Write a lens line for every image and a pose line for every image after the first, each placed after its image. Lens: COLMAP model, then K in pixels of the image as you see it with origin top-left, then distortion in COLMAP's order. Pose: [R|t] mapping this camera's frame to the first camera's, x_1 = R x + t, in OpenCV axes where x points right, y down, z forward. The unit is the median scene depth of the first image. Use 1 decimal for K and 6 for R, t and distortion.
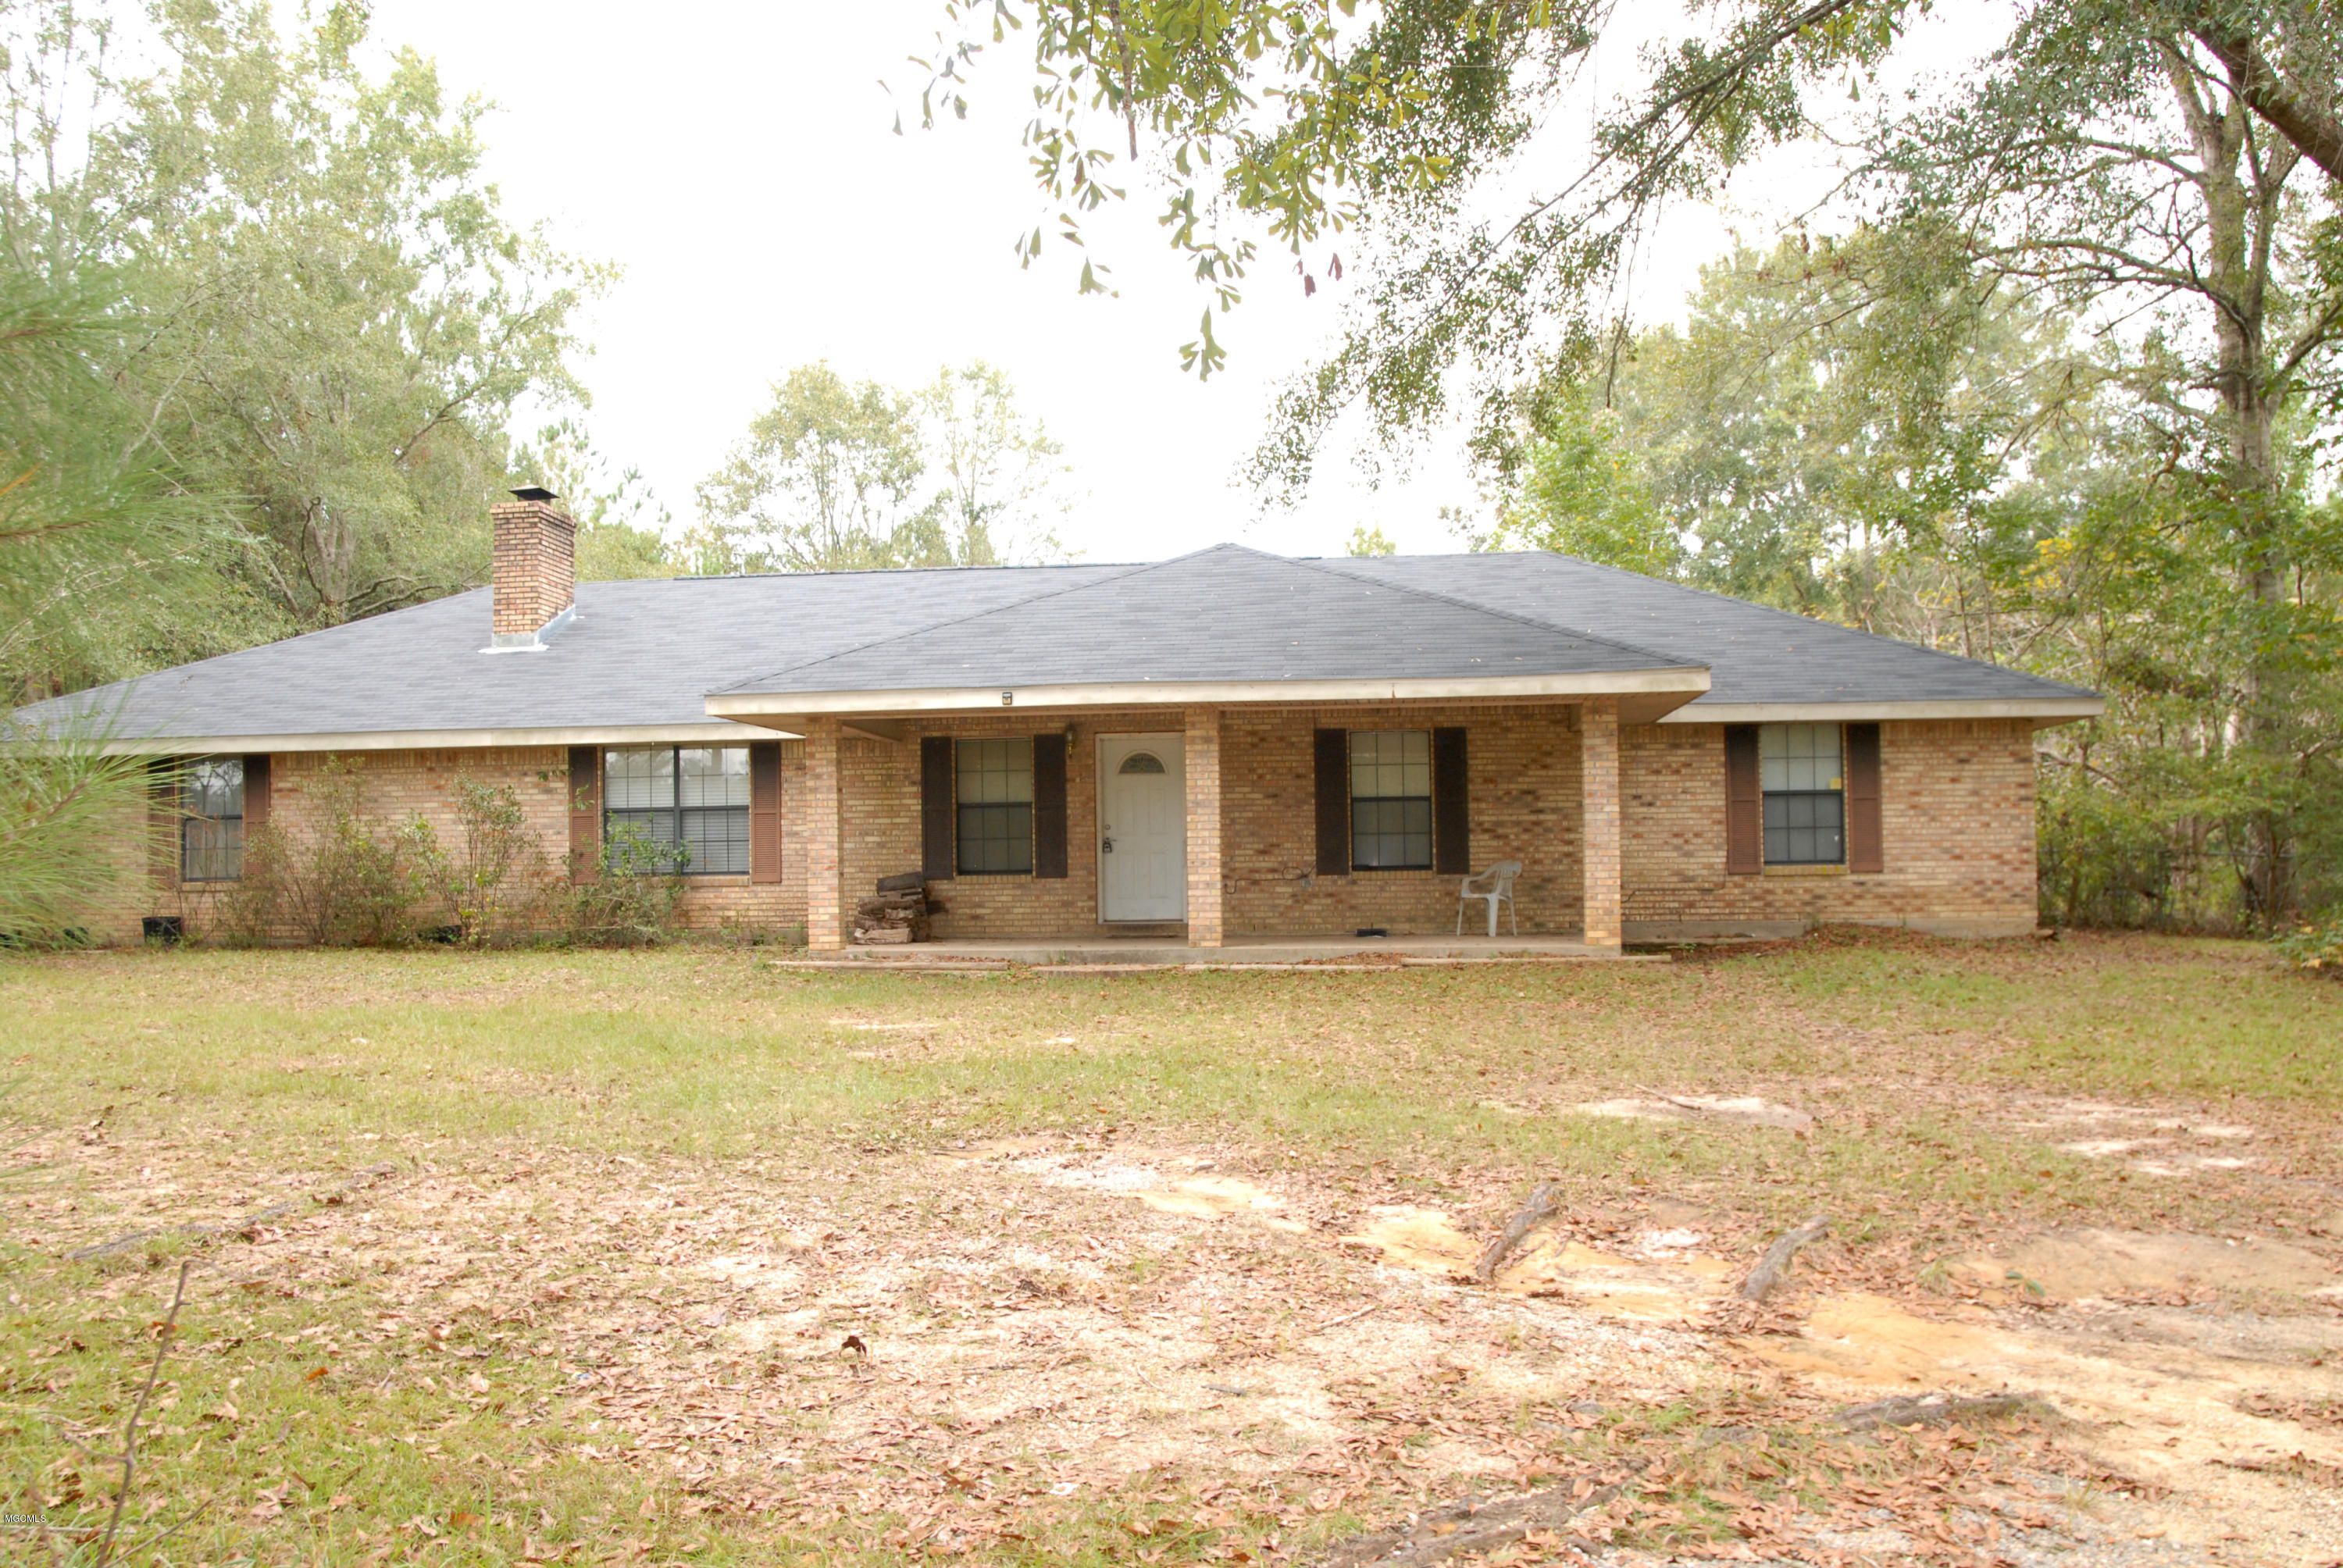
lens RADIAL K [[1692.1, 0, 1172.9], [0, 1692.1, 841.9], [0, 0, 1]] dist [-0.060821, -0.001982]
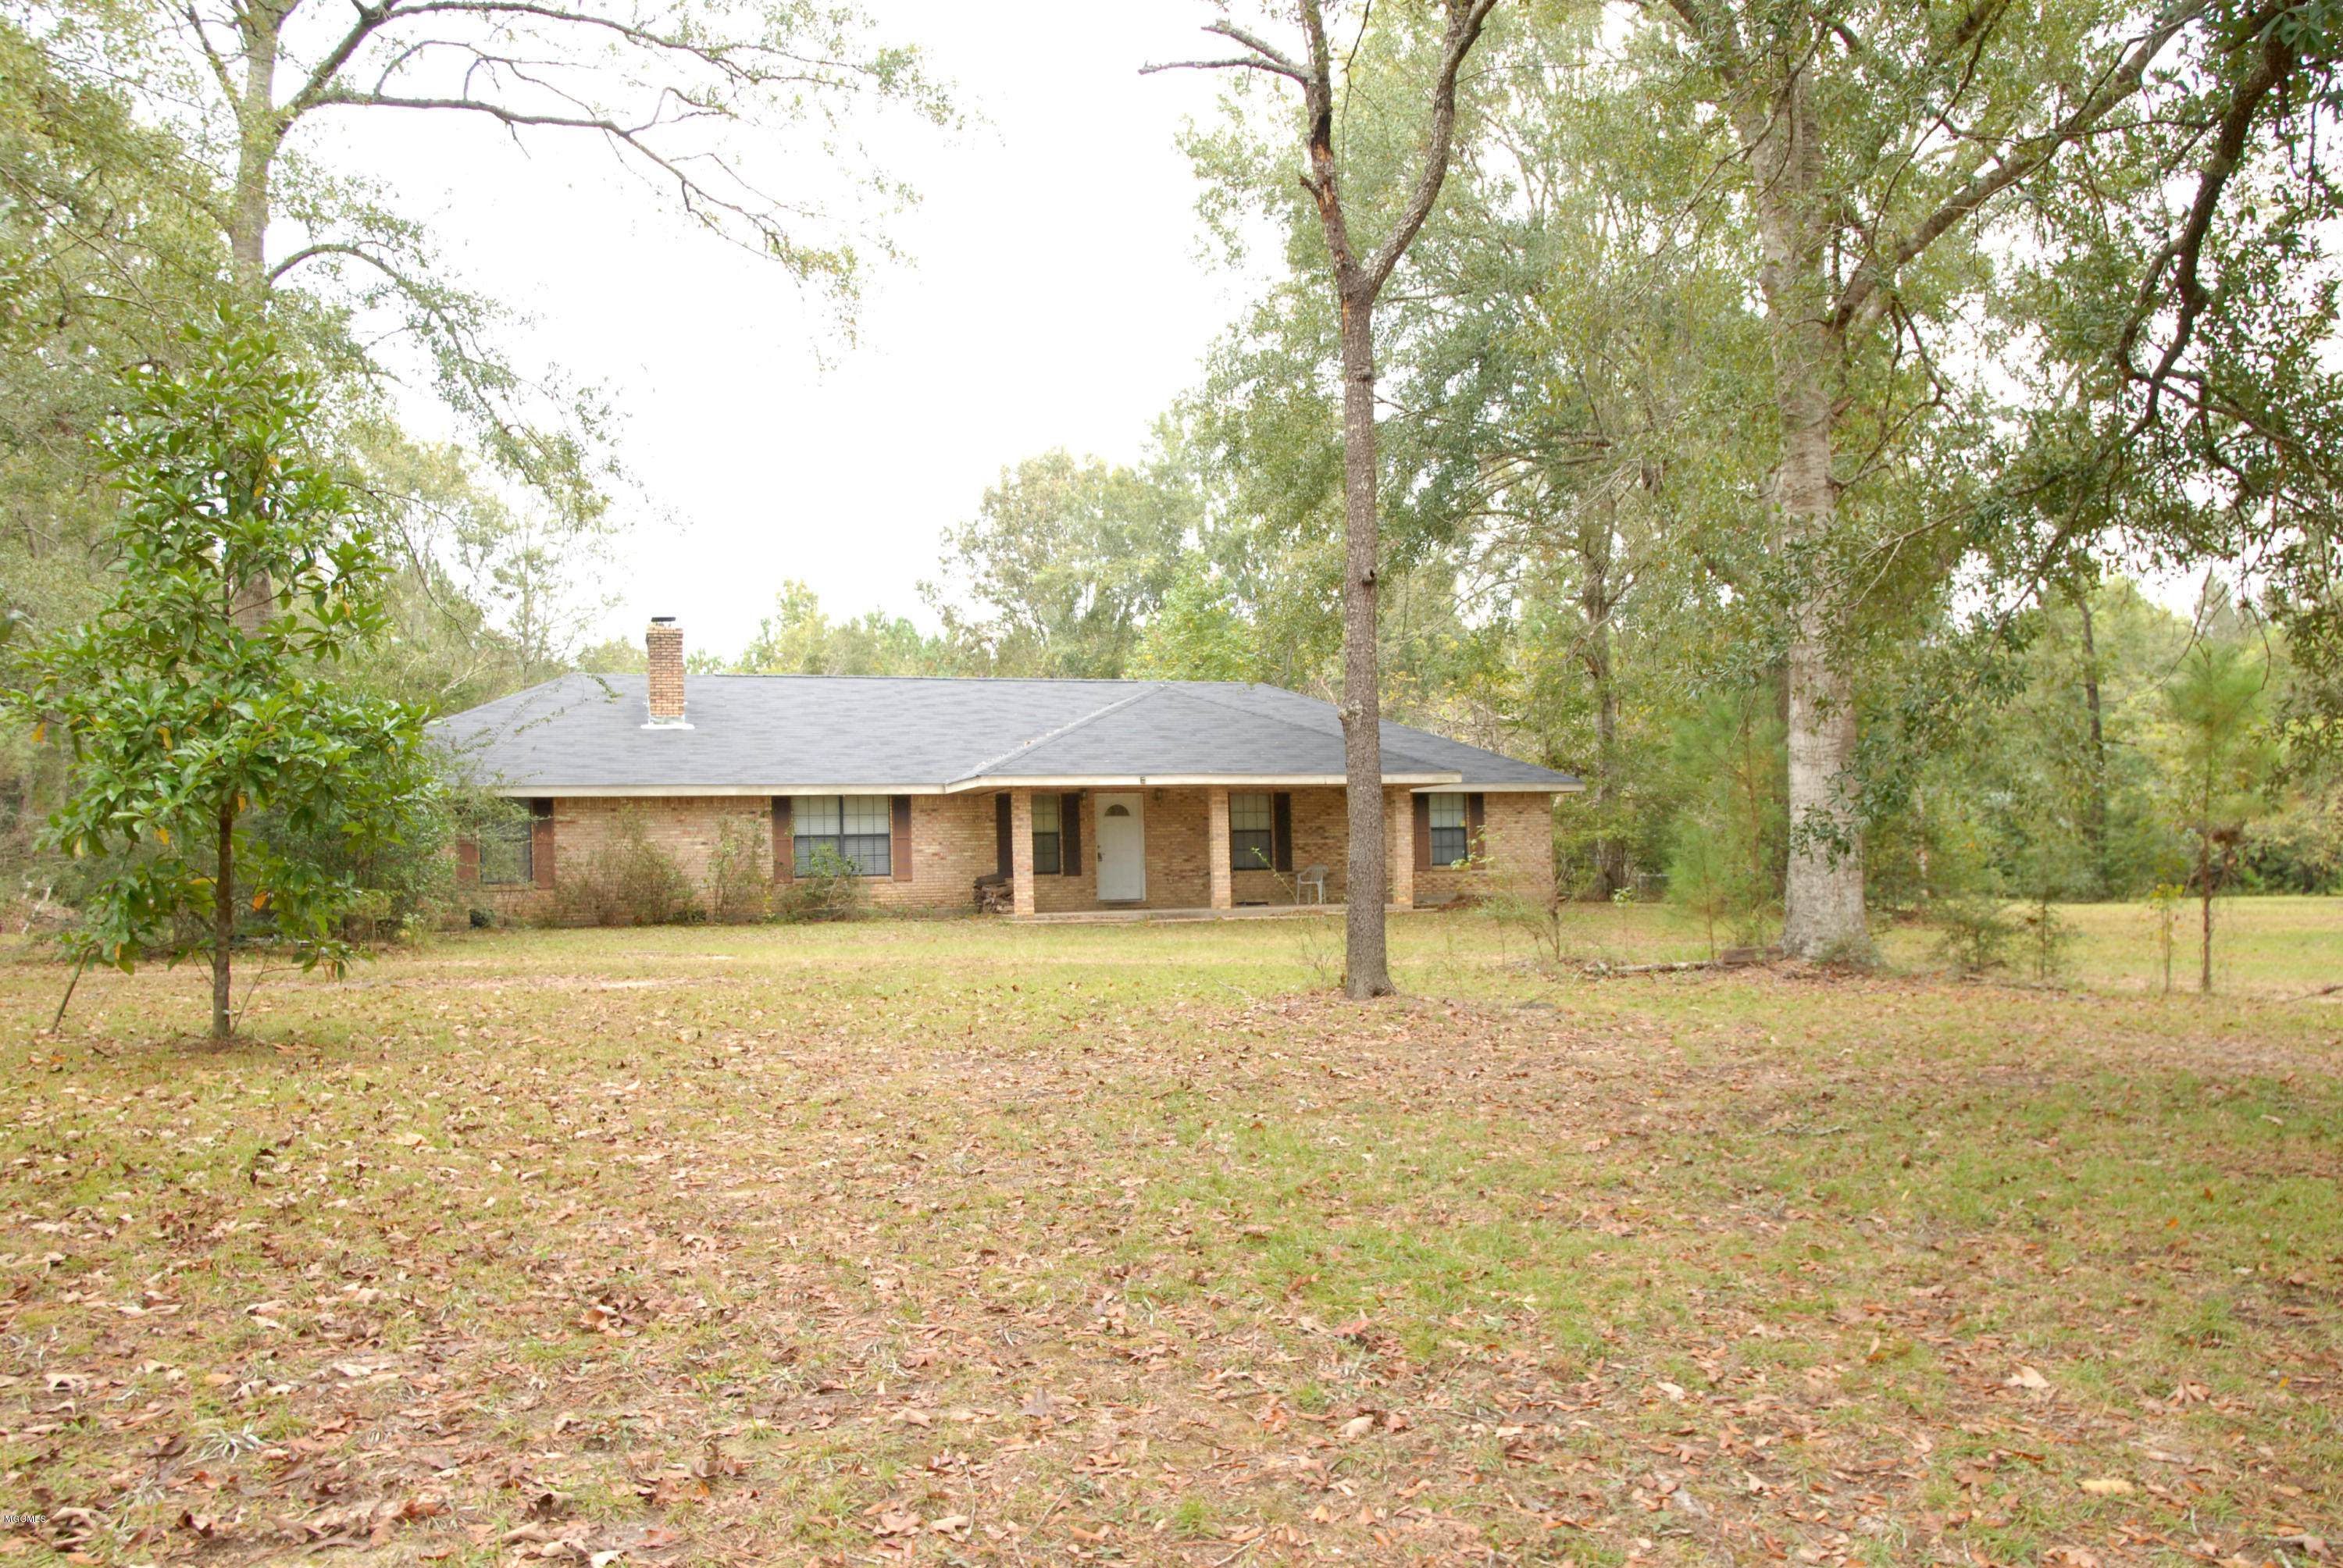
lens RADIAL K [[1692.1, 0, 1172.9], [0, 1692.1, 841.9], [0, 0, 1]] dist [-0.060821, -0.001982]
pose [[0.909669, -0.000353, 0.415334, -0.688606], [0.006364, 0.999894, -0.013087, 0.009727], [-0.415286, 0.014548, 0.909575, -0.622390]]
